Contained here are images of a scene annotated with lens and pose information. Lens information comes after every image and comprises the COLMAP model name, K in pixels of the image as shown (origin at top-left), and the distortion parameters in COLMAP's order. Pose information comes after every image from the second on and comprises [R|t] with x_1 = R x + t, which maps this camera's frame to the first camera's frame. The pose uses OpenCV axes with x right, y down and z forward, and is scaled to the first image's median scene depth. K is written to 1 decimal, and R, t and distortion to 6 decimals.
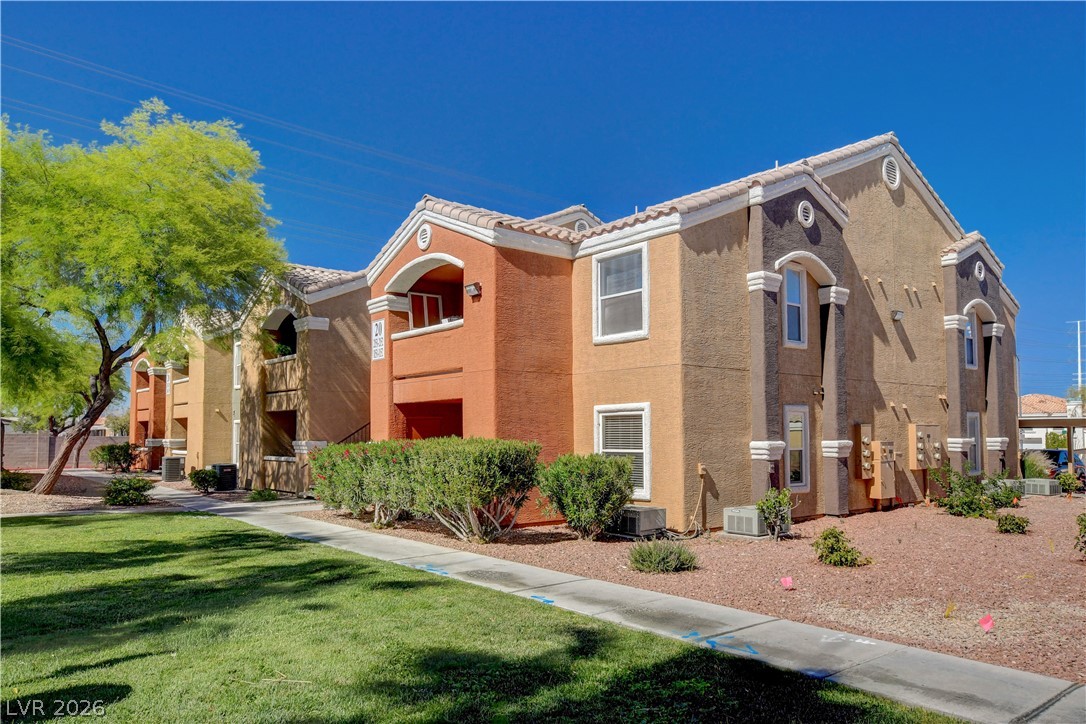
lens RADIAL K [[759.3, 0, 542.2], [0, 759.3, 397.7], [0, 0, 1]] dist [-0.008488, -0.001285]
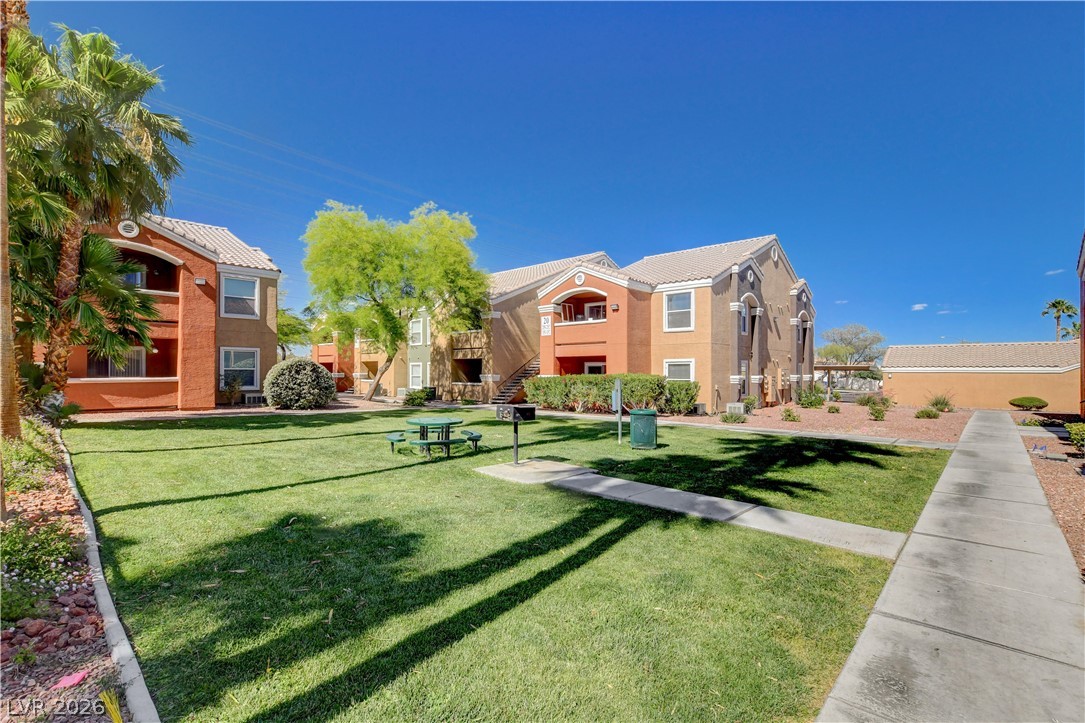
lens RADIAL K [[493.7, 0, 542.2], [0, 493.7, 366.9], [0, 0, 1]] dist [-0.016437, 0.000900]
pose [[0.990446, 0.008152, 0.137657, -0.416536], [-0.013392, 0.999219, 0.037181, -0.014555], [-0.137246, -0.038669, 0.989782, -0.341499]]
